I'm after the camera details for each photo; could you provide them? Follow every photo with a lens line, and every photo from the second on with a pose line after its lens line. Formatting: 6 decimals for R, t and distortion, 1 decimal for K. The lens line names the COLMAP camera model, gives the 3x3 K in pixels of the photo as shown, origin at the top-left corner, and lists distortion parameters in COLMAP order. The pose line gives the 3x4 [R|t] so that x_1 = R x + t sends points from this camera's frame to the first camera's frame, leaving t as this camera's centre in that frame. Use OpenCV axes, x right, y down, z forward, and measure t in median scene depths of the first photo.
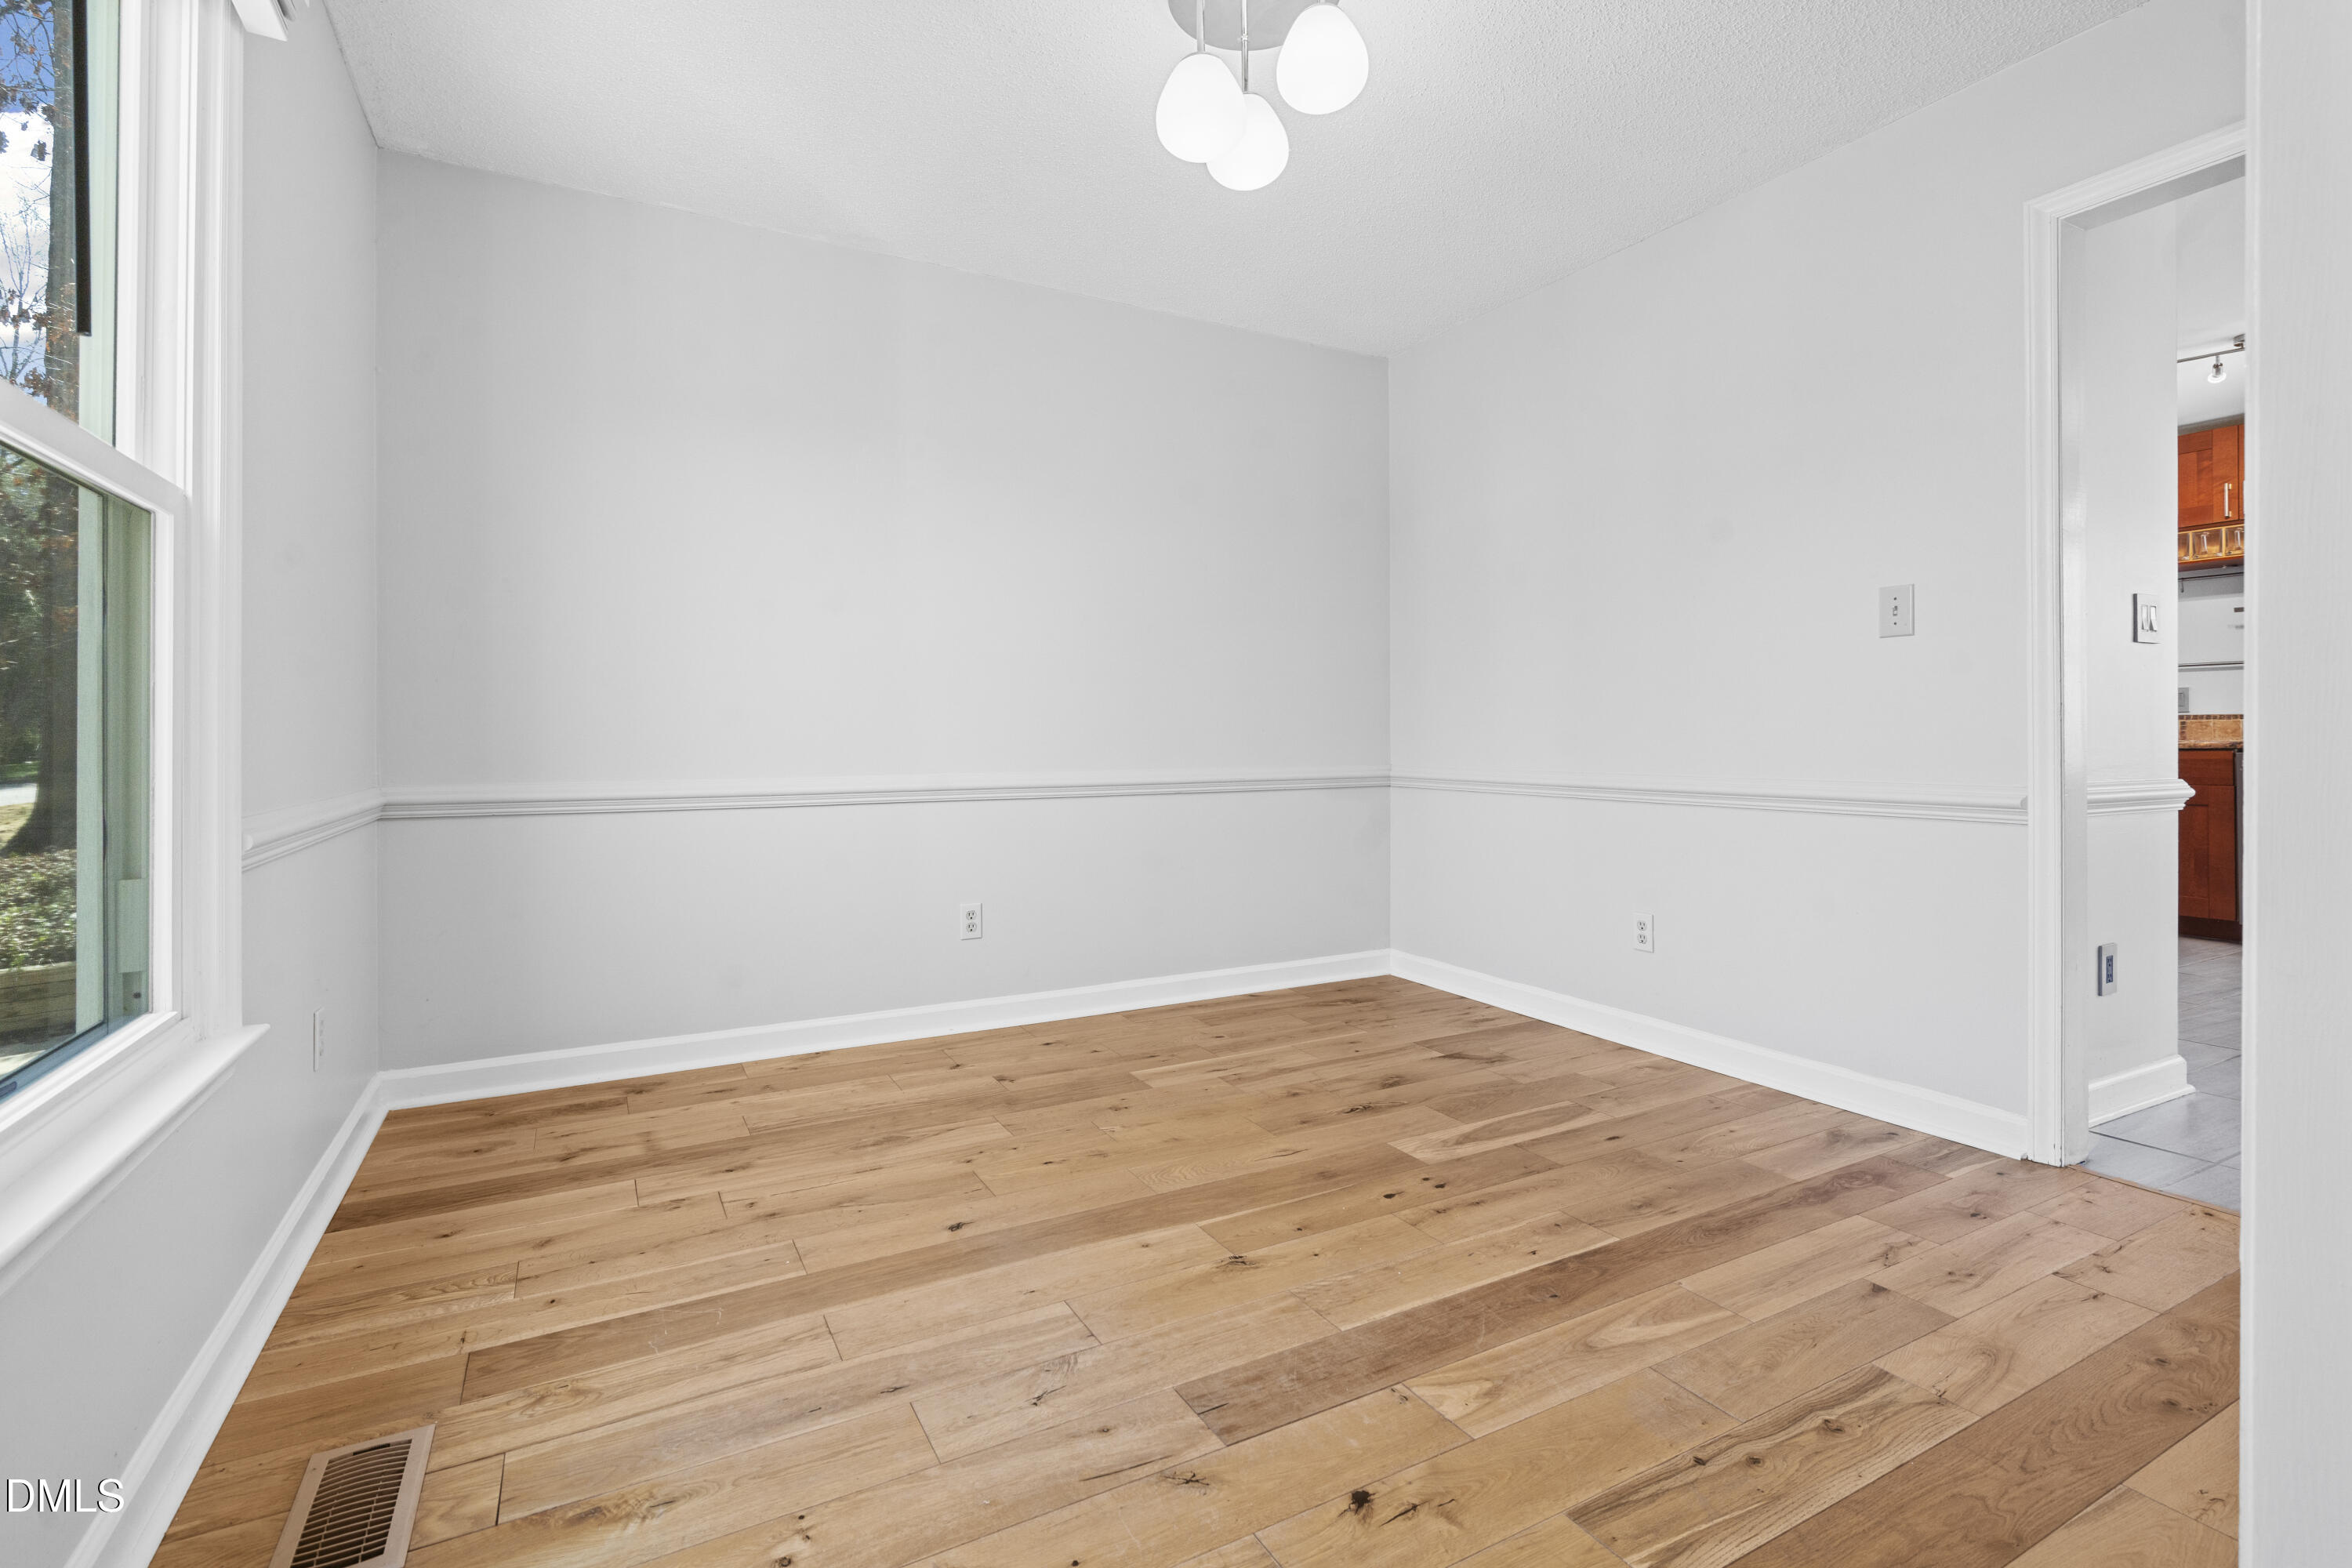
lens RADIAL K [[1072.5, 0, 1181.3], [0, 1072.5, 742.4], [0, 0, 1]] dist [-0.004016, 0.000227]
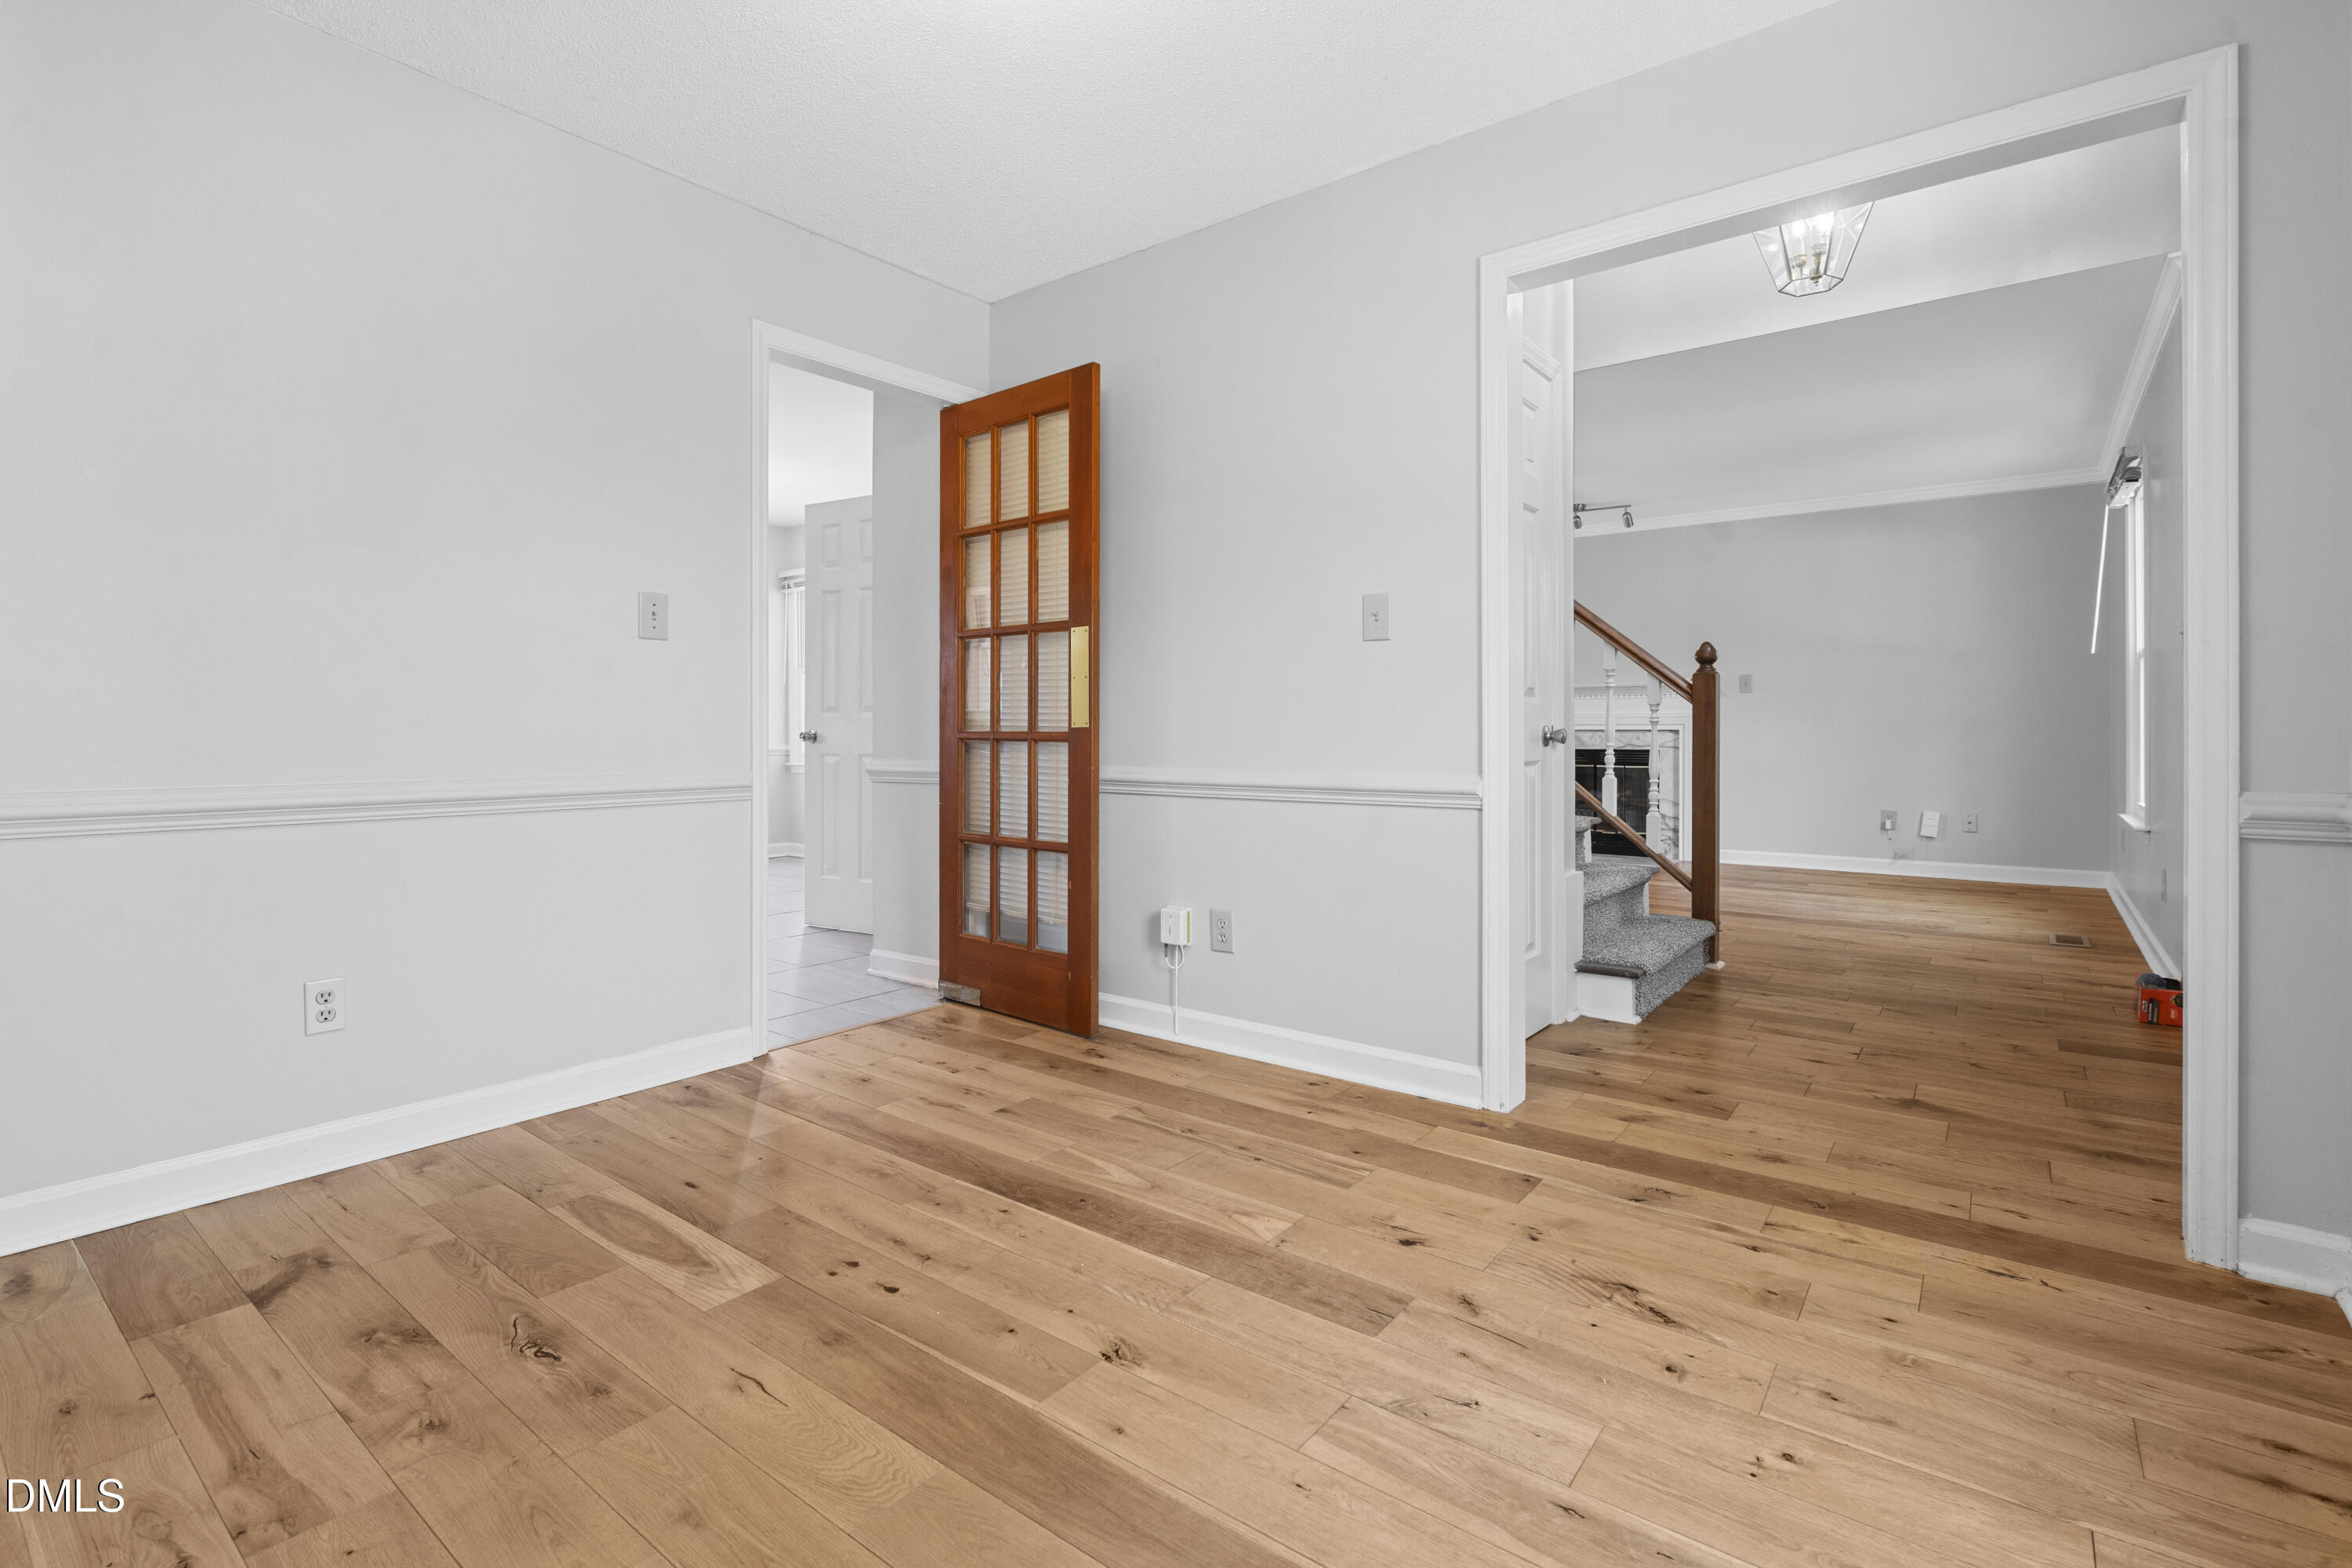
lens RADIAL K [[1079.5, 0, 1171.2], [0, 1079.5, 728.2], [0, 0, 1]] dist [-0.001783, 0.000326]
pose [[-0.391650, 0.005634, 0.920097, -0.708844], [0.004938, 0.999980, -0.004022, 0.003438], [-0.920101, 0.002969, -0.391670, 1.242433]]
